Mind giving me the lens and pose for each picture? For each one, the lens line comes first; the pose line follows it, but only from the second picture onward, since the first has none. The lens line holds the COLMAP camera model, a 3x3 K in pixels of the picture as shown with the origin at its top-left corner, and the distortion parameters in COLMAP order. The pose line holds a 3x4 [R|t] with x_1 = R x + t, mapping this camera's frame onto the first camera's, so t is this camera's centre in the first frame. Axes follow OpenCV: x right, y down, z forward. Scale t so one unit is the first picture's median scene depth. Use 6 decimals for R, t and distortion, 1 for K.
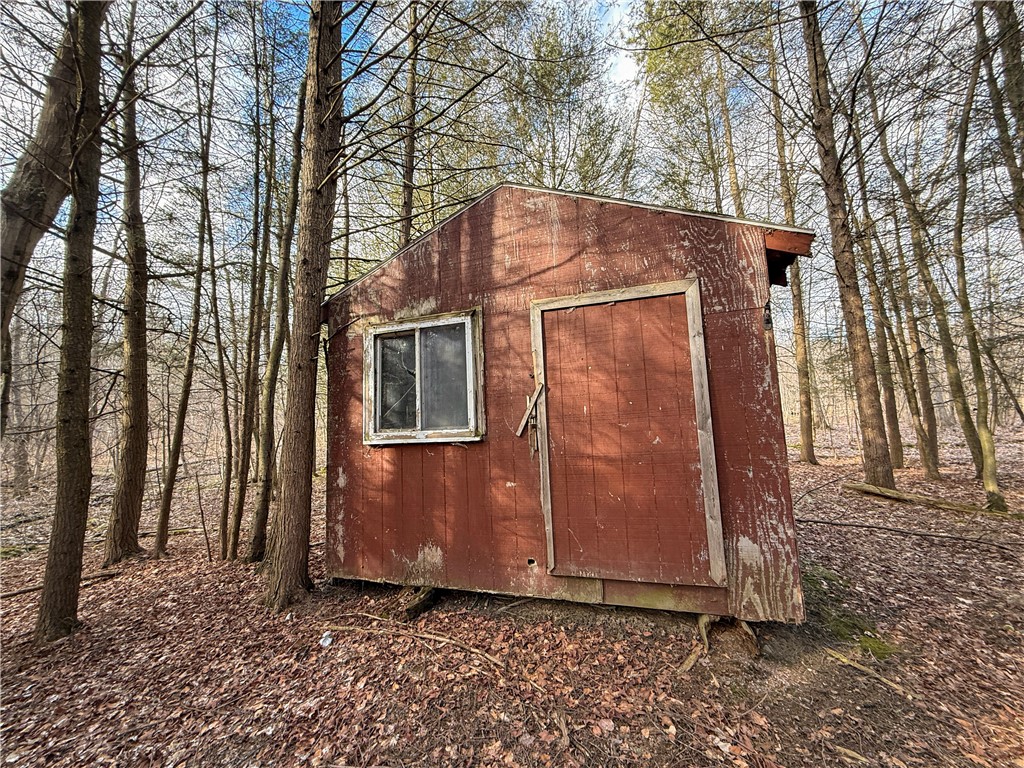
lens RADIAL K [[404.5, 0, 509.1], [0, 404.5, 384.8], [0, 0, 1]] dist [-0.000298, 0.000013]
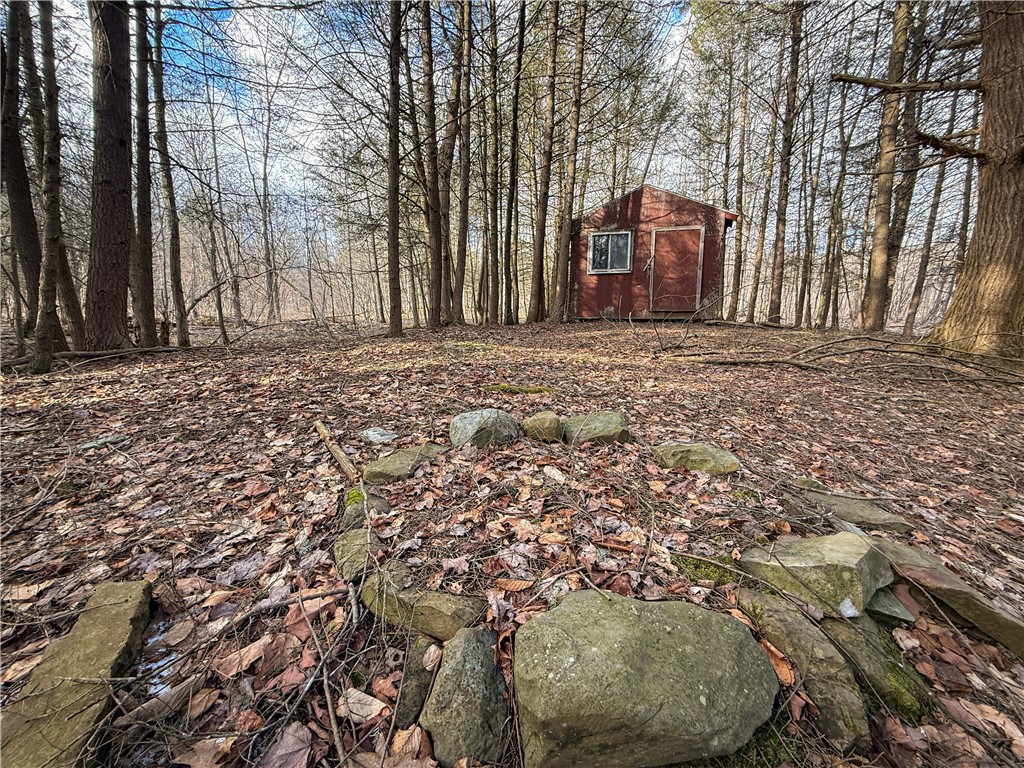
lens RADIAL K [[404.5, 0, 509.1], [0, 404.5, 384.8], [0, 0, 1]] dist [-0.000298, 0.000013]
pose [[0.998209, 0.046775, 0.037292, -1.101949], [-0.054381, 0.969287, 0.239847, 0.278907], [-0.024927, -0.241445, 0.970094, -2.286681]]
